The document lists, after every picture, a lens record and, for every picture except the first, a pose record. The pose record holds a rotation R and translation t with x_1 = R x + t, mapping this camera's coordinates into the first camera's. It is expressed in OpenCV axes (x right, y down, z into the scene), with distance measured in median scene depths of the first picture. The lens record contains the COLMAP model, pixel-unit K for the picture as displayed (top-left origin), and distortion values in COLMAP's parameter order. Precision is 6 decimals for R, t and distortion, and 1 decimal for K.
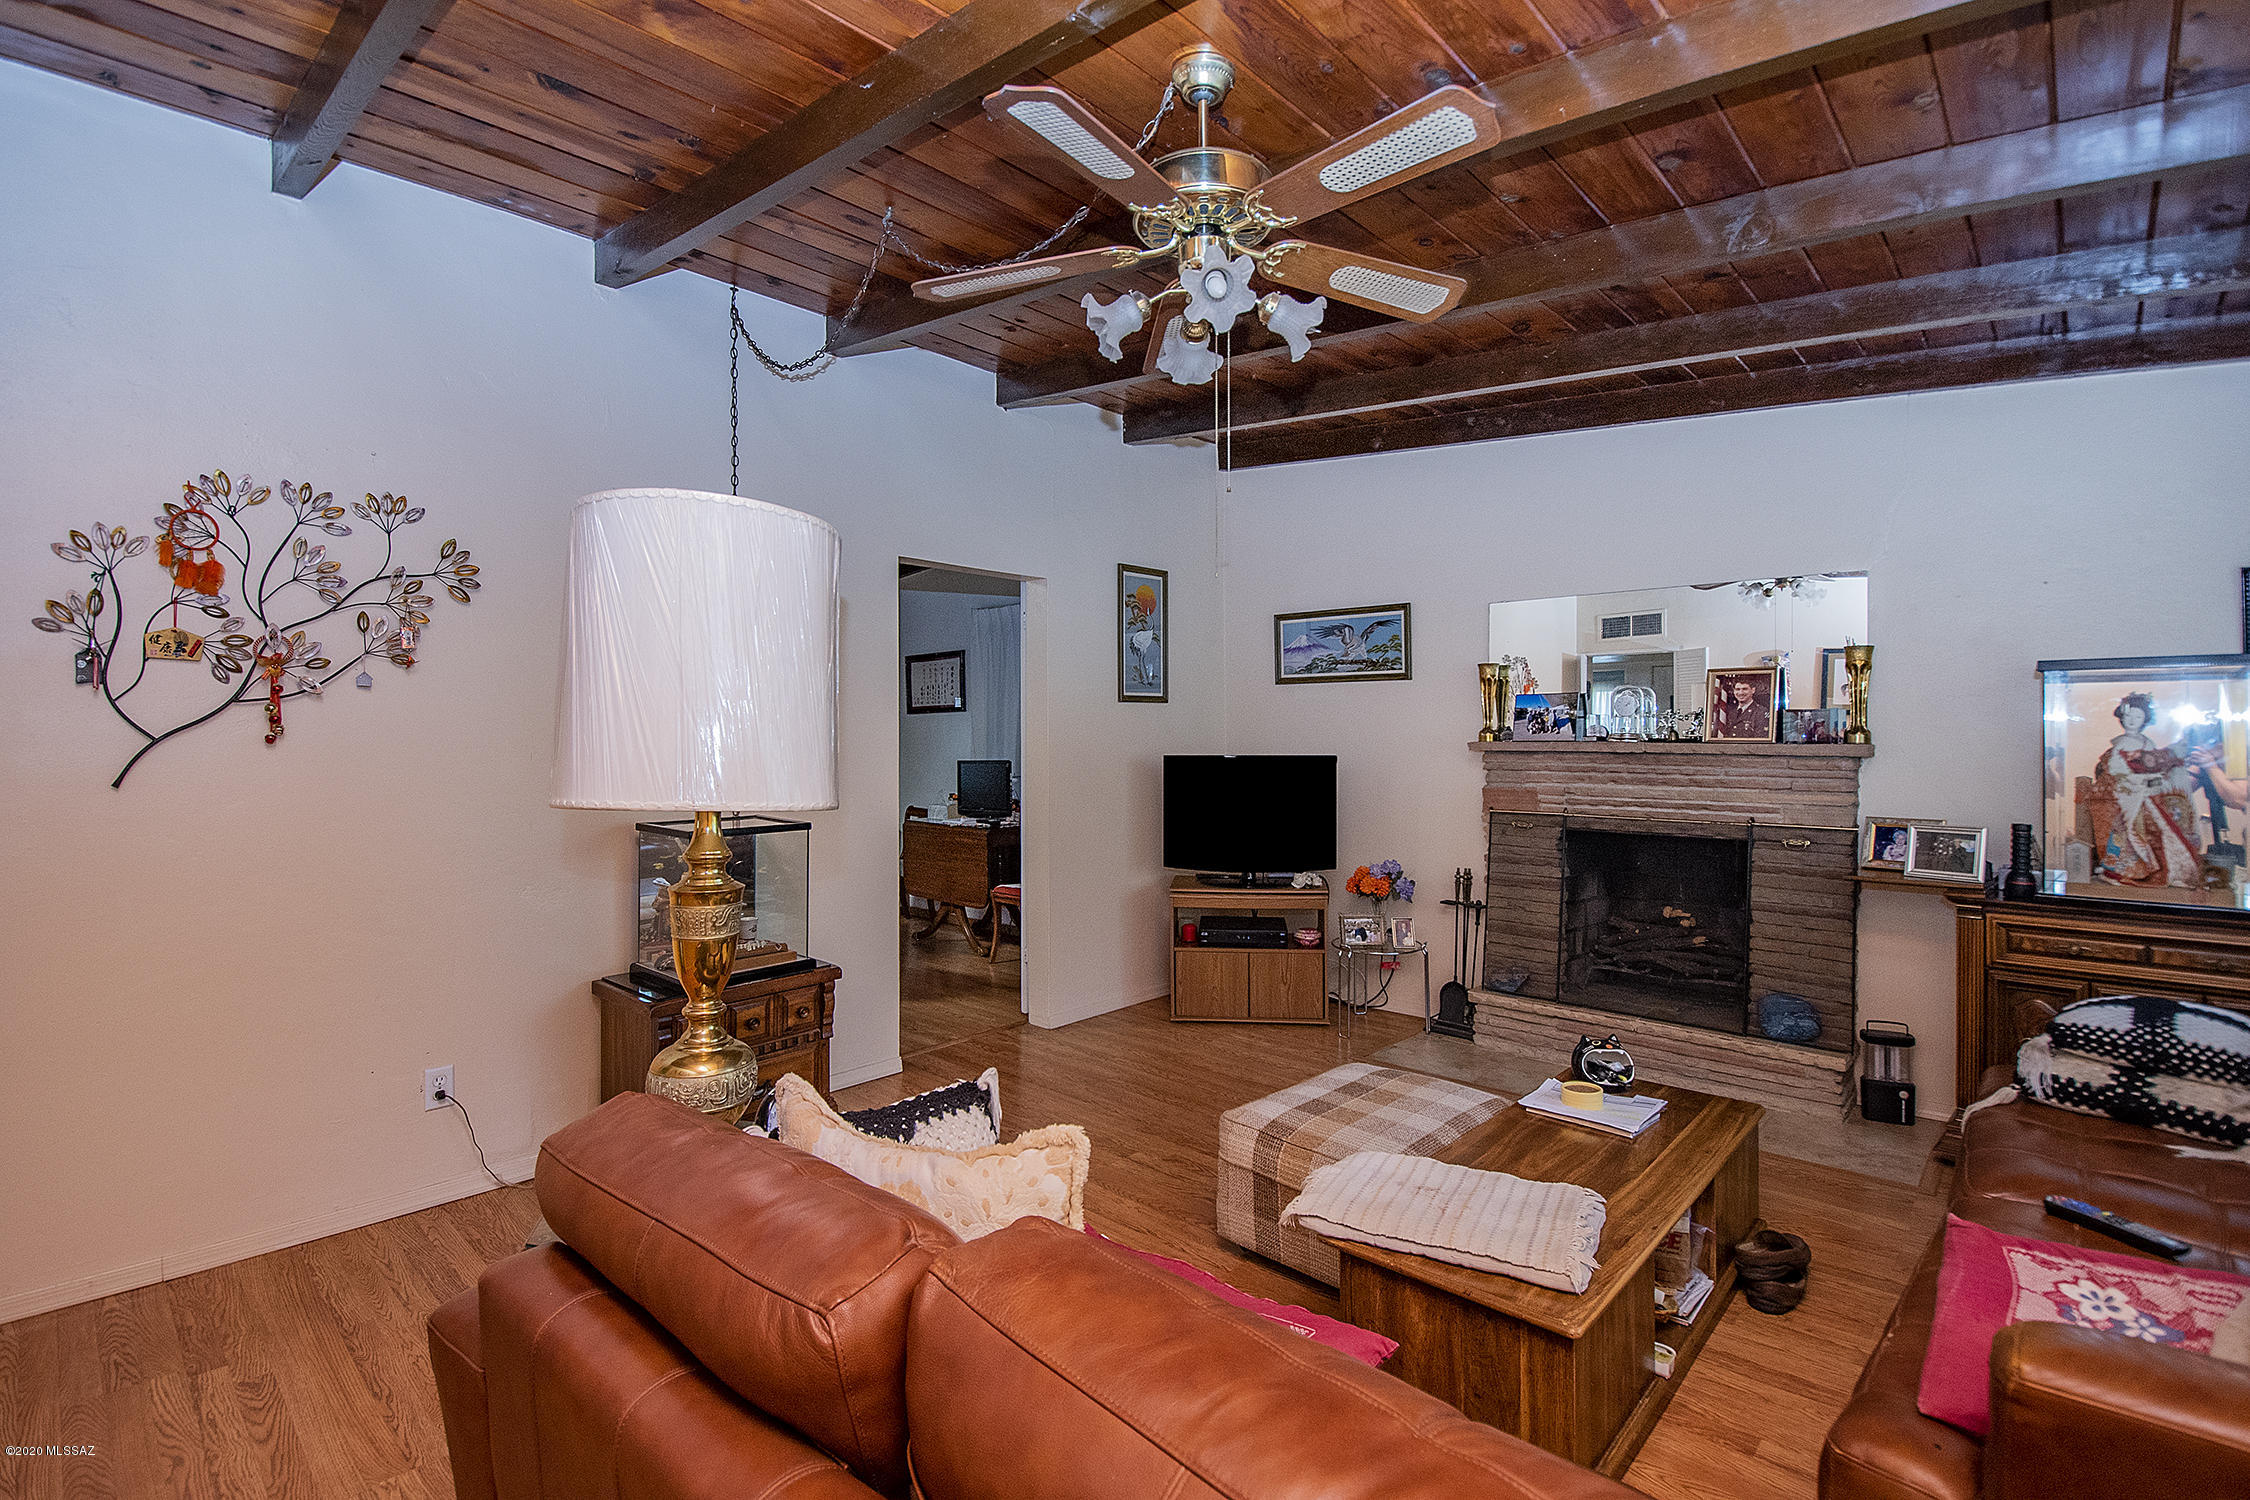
lens RADIAL K [[1022.3, 0, 1134.2], [0, 1022.3, 742.3], [0, 0, 1]] dist [0.009225, -0.006328]
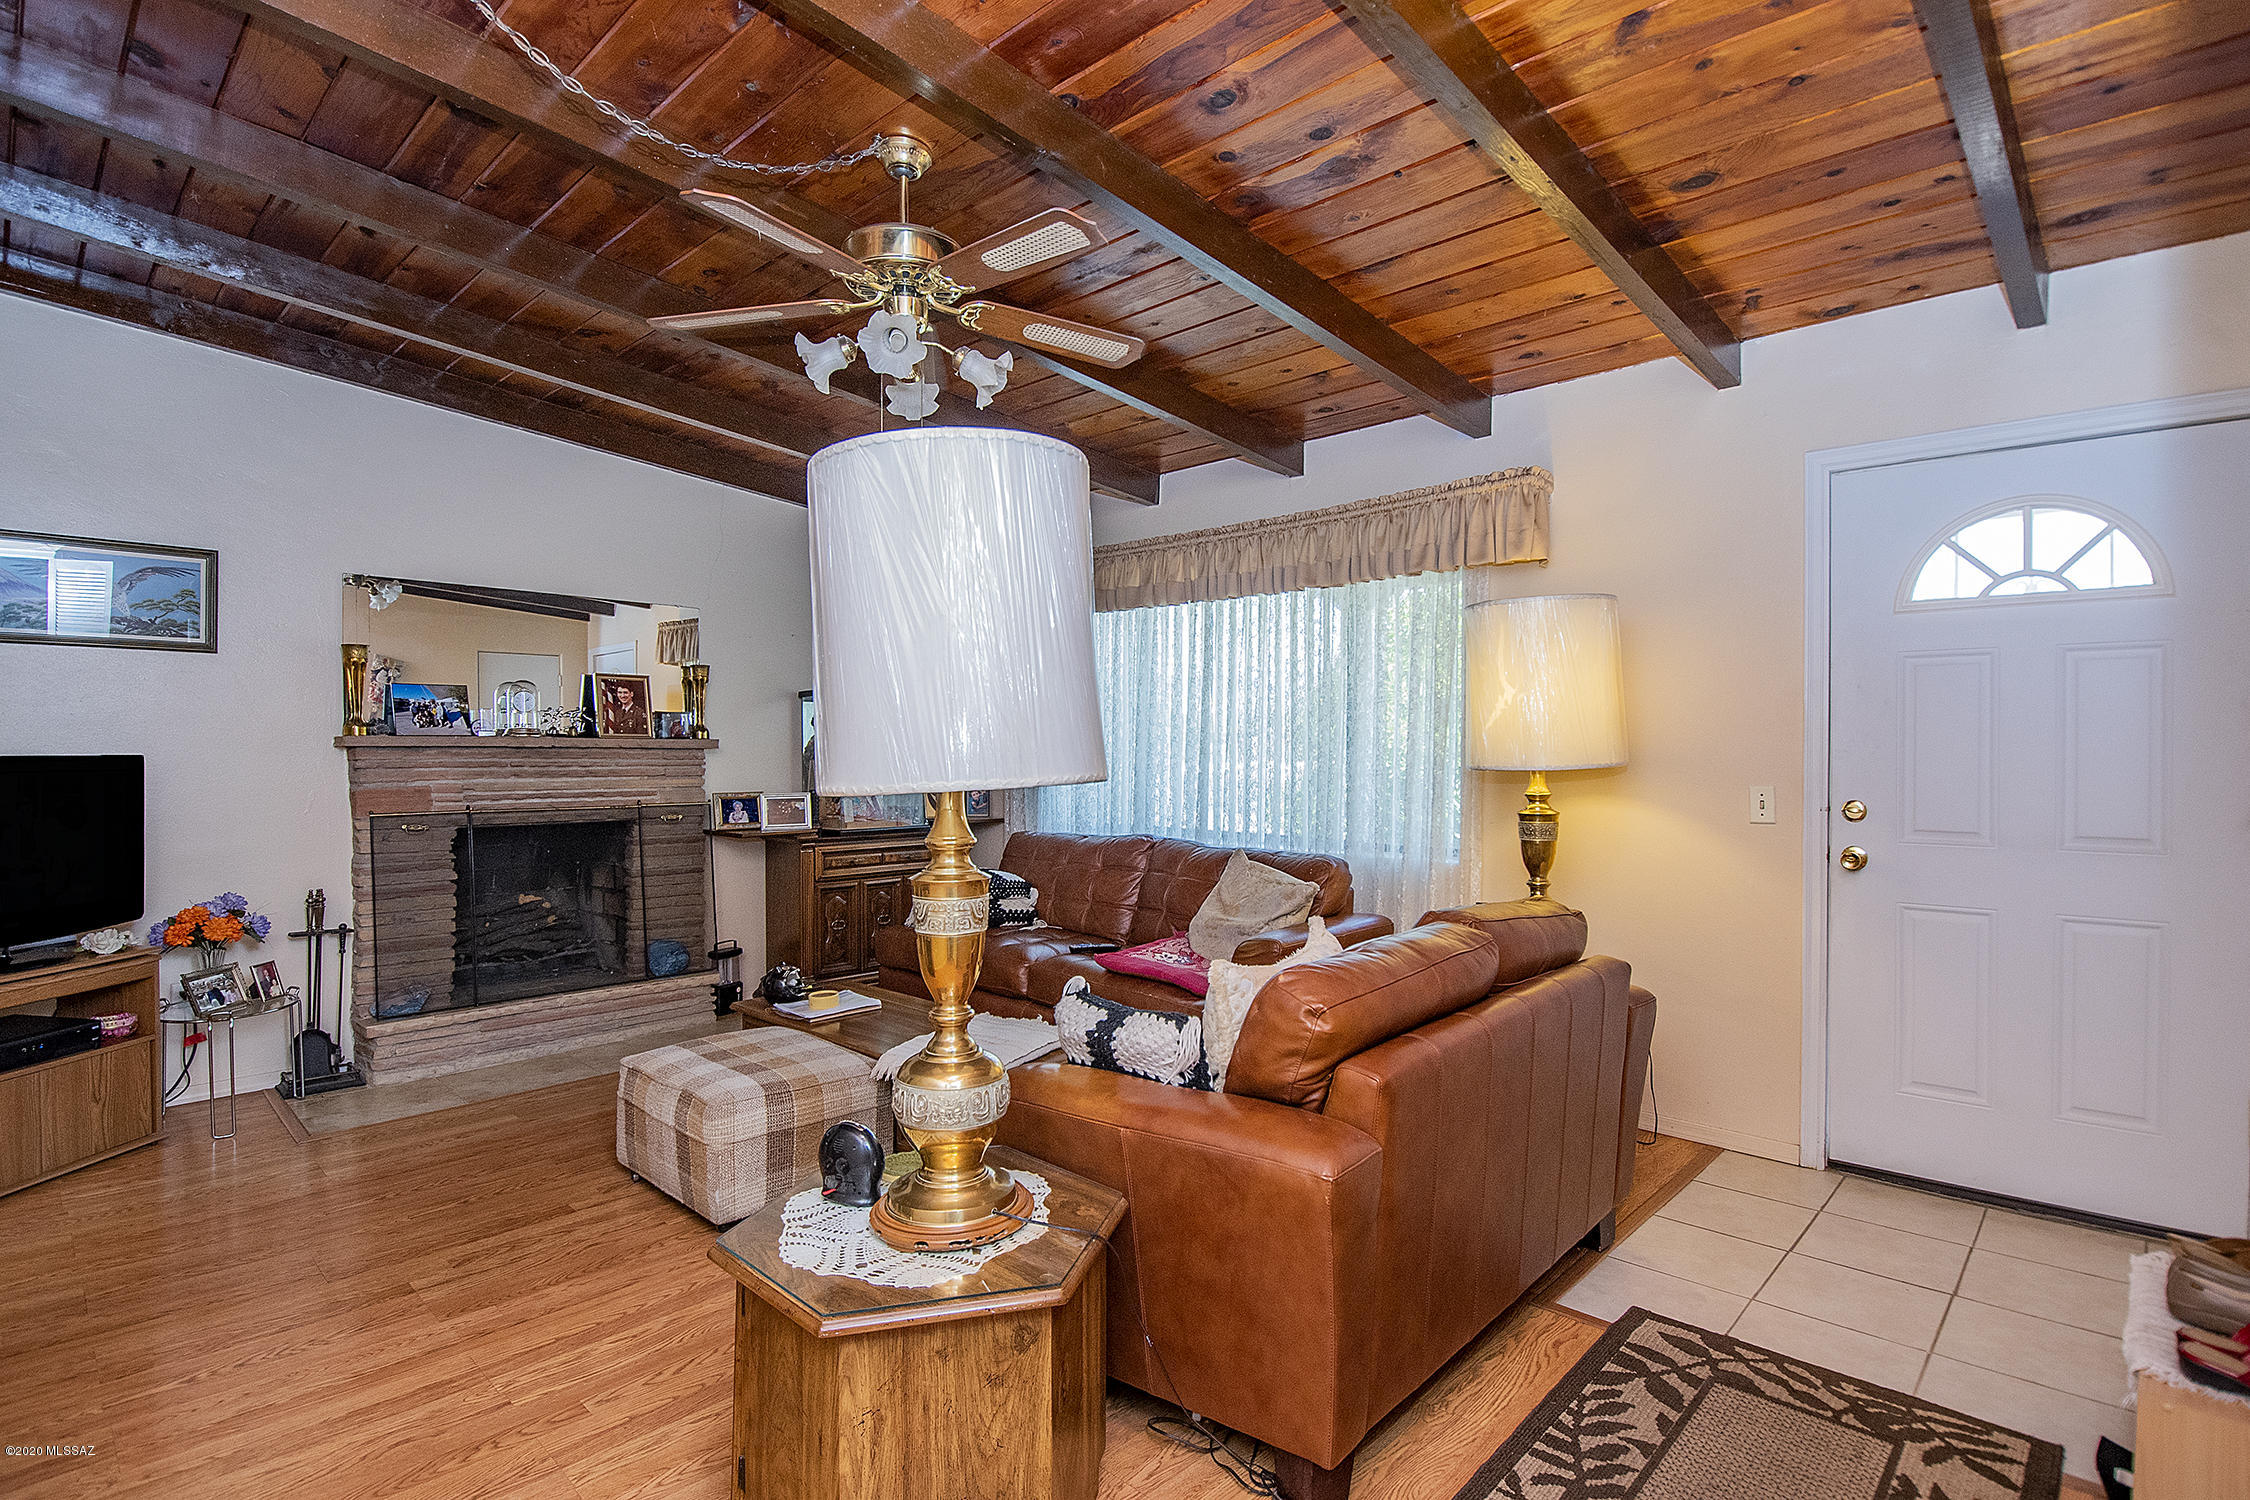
lens RADIAL K [[1121.9, 0, 1137.9], [0, 1121.9, 757.6], [0, 0, 1]] dist [0.003762, -0.000511]
pose [[0.012662, -0.013722, 0.999826, -0.625367], [0.000046, 0.999906, 0.013723, 0.004781], [-0.999920, -0.000128, 0.012662, 0.353425]]
